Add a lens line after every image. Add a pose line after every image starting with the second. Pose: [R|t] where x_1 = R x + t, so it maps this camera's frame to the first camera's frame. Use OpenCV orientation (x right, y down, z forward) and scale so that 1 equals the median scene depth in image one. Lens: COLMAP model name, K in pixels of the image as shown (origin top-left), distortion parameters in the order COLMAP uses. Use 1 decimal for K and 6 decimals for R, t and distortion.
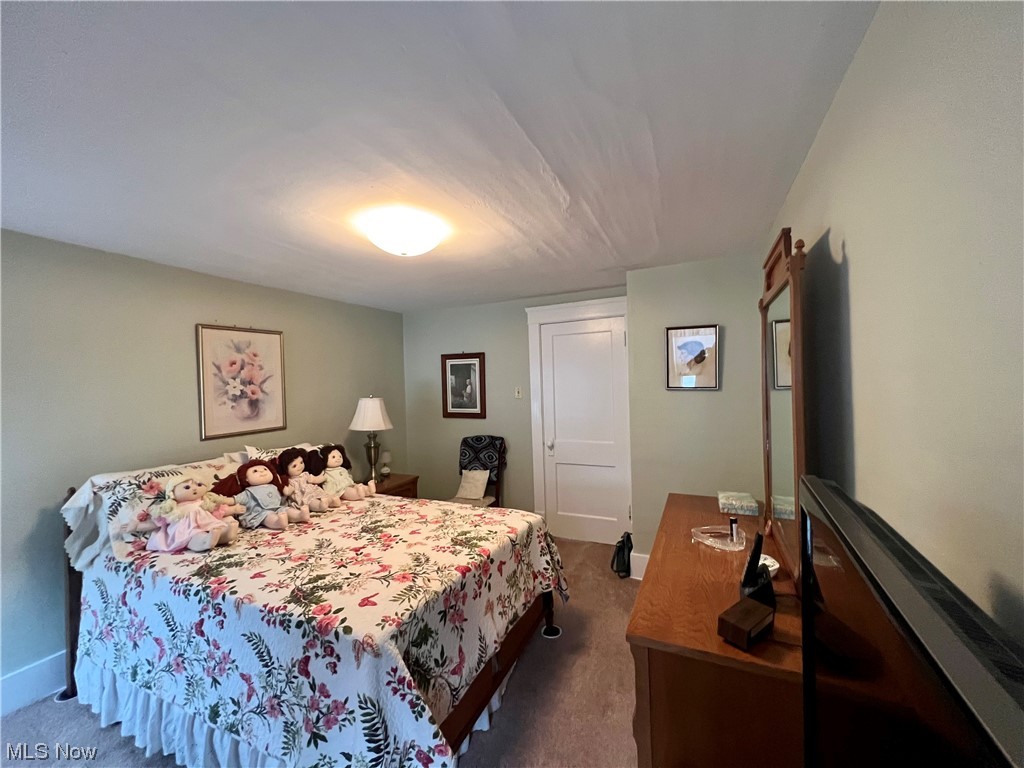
lens RADIAL K [[411.5, 0, 512.0], [0, 411.5, 384.0], [0, 0, 1]] dist [0.001539, 0.000397]
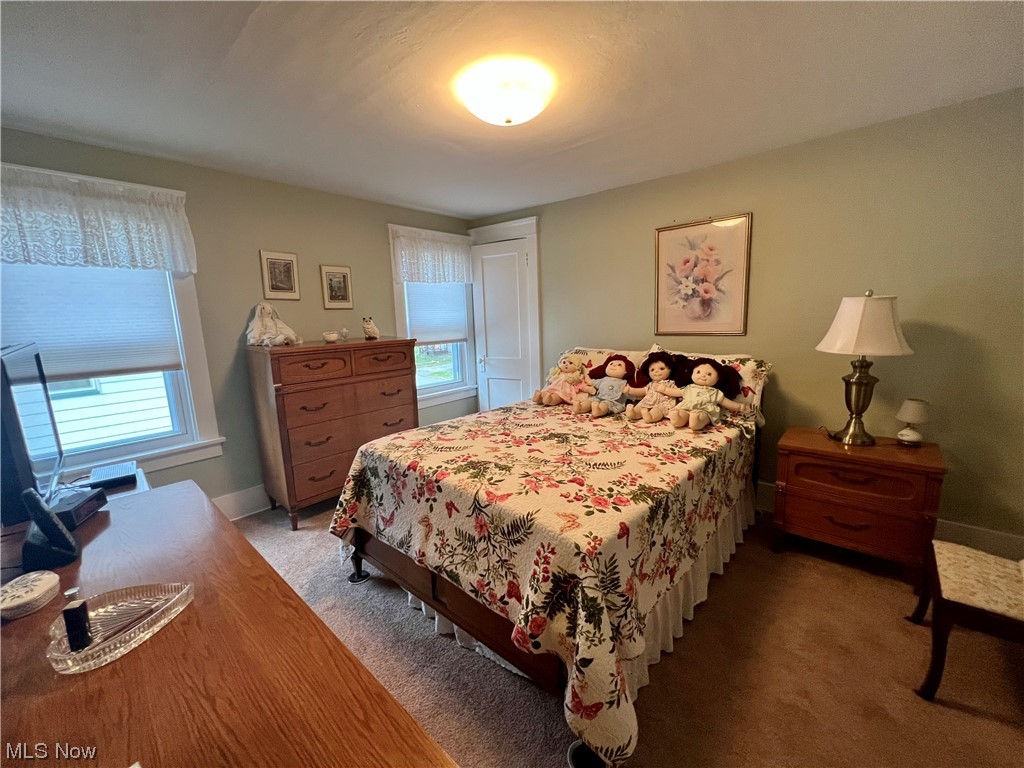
lens RADIAL K [[411.5, 0, 512.0], [0, 411.5, 384.0], [0, 0, 1]] dist [0.001539, 0.000397]
pose [[-0.290991, 0.197775, -0.936060, 0.439956], [0.038532, 0.980029, 0.195087, 0.029598], [0.955950, 0.020700, -0.292800, 0.903294]]
